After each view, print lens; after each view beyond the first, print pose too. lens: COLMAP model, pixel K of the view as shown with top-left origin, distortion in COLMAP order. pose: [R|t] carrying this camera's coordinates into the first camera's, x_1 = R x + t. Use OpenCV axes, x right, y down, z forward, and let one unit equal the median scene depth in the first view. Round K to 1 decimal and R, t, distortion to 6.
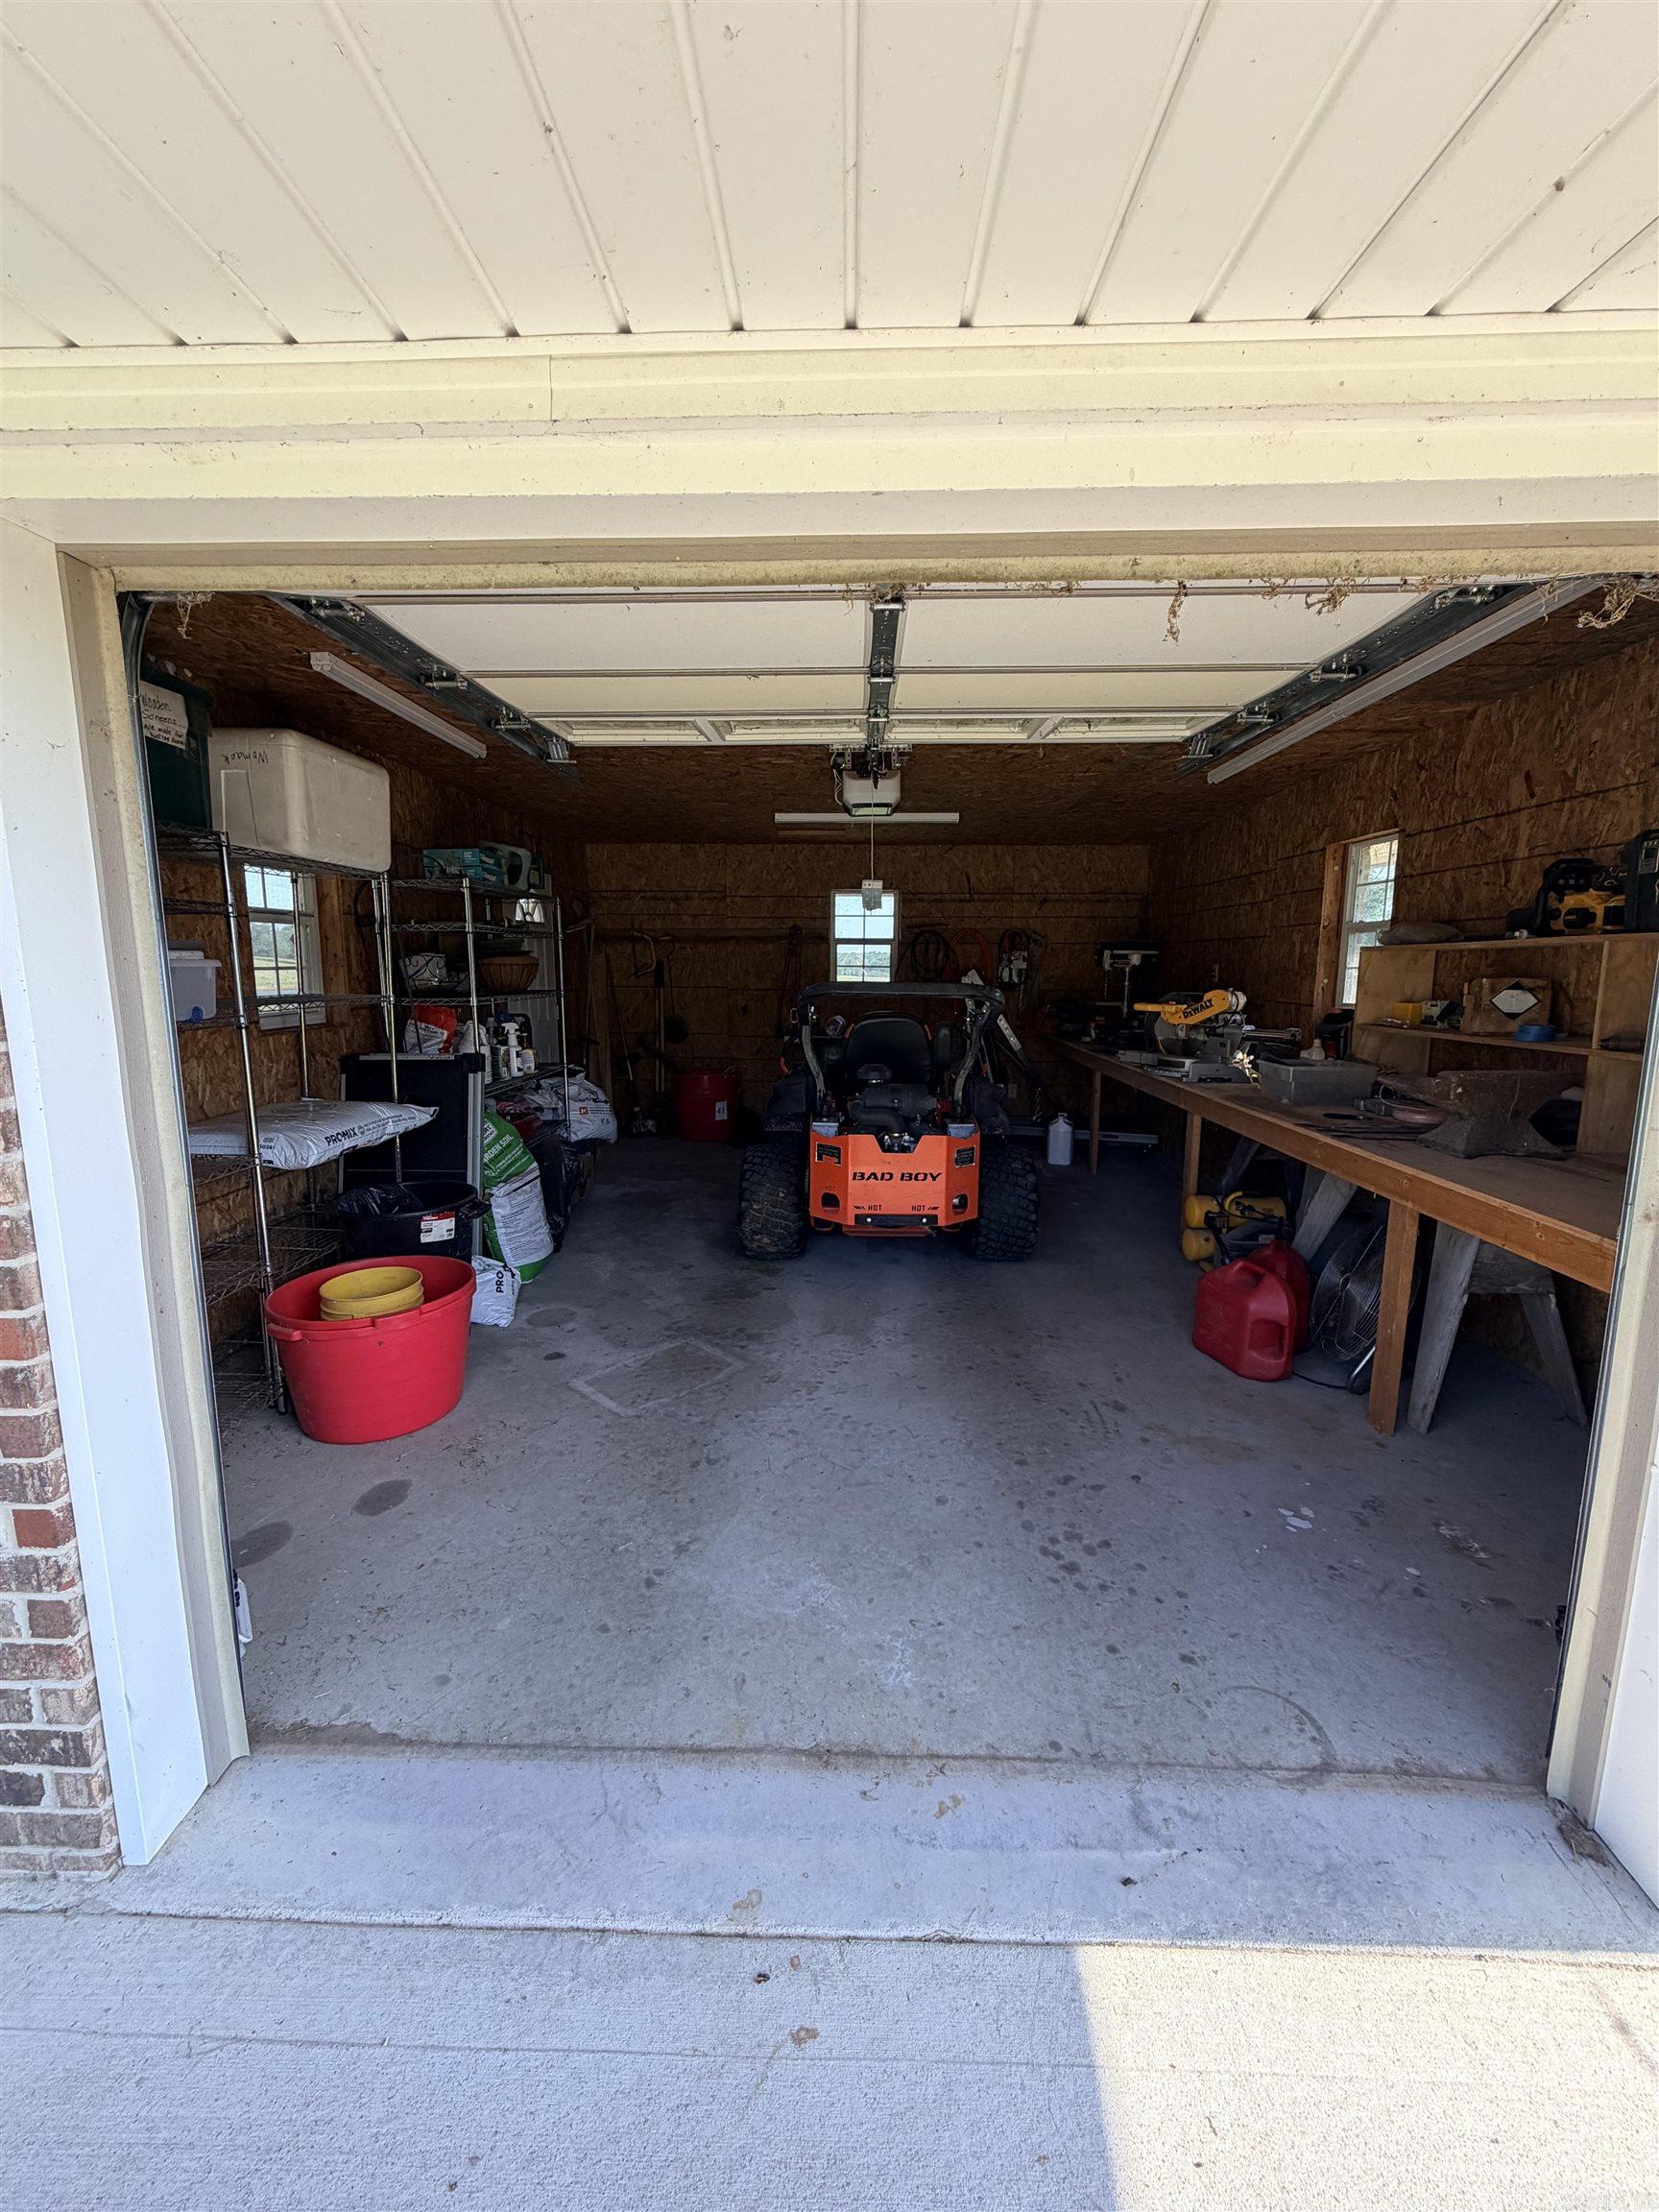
lens RADIAL K [[888.7, 0, 832.9], [0, 888.7, 1099.4], [0, 0, 1]] dist [0.001449, 0.000164]
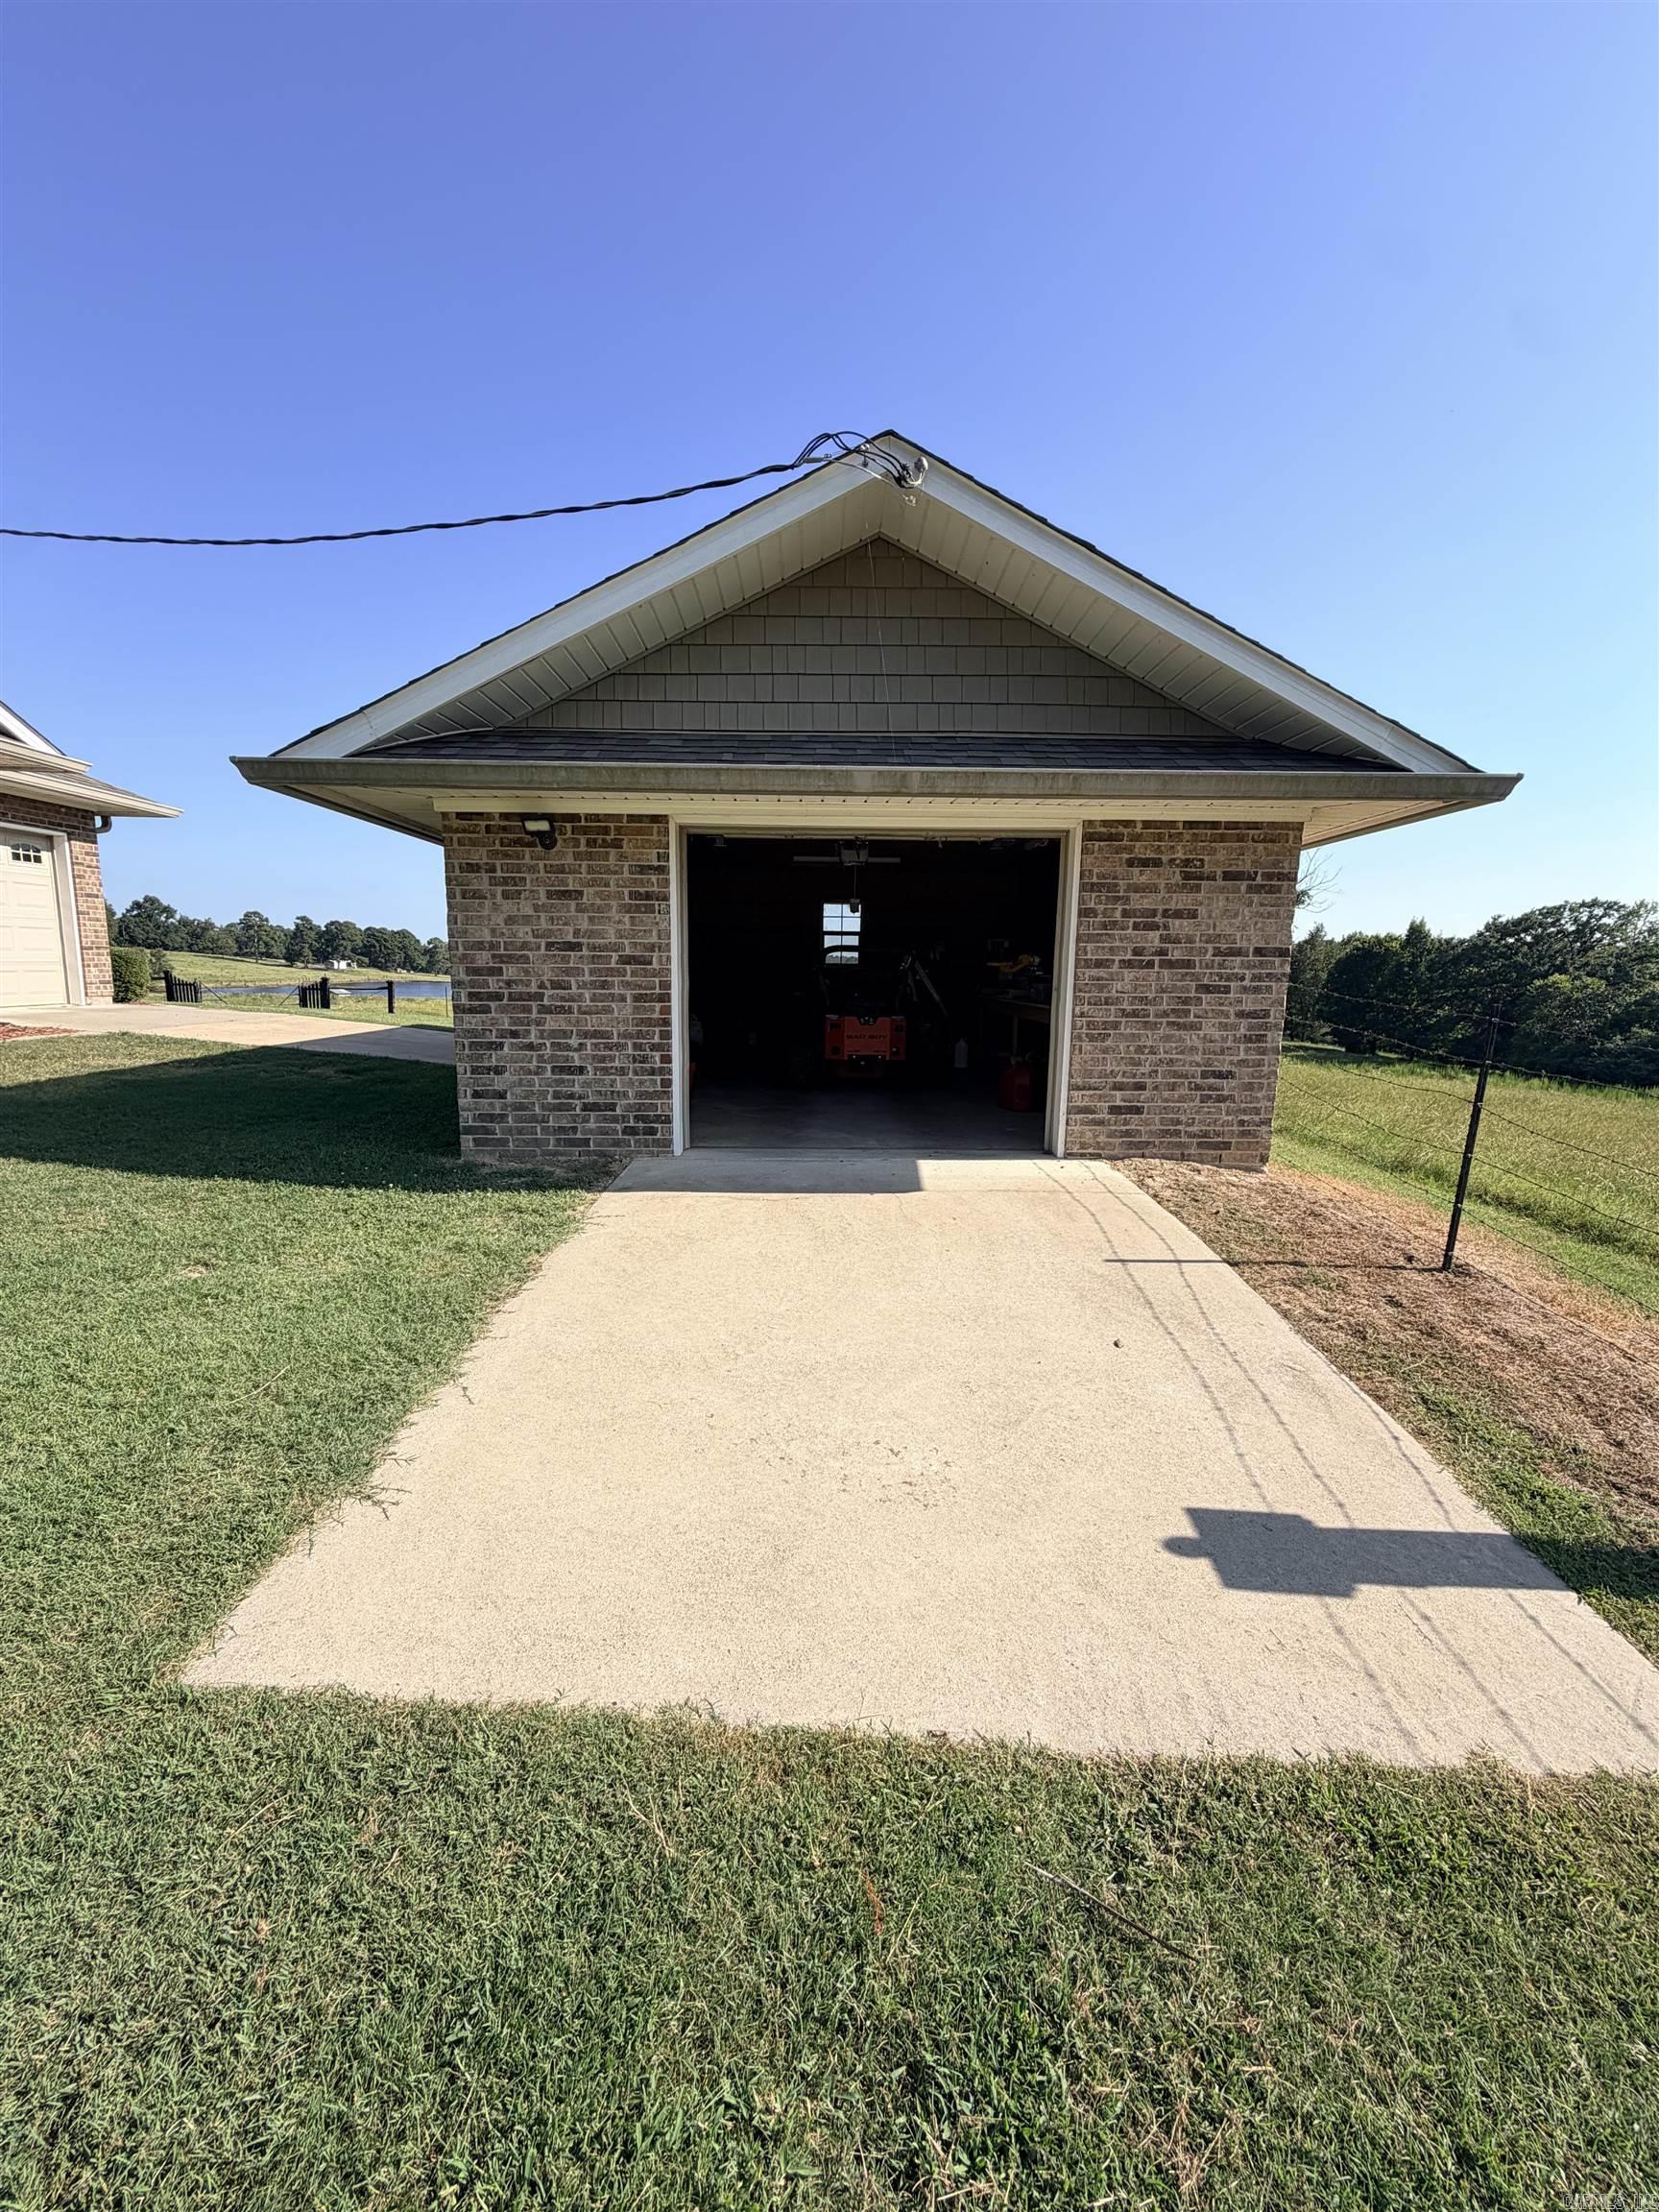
lens RADIAL K [[888.7, 0, 813.8], [0, 888.7, 1107.6], [0, 0, 1]] dist [0.001449, 0.000164]
pose [[0.999580, 0.003252, 0.028811, -0.086639], [-0.003376, 0.999985, 0.004275, 0.184256], [-0.028796, -0.004370, 0.999576, -0.845317]]
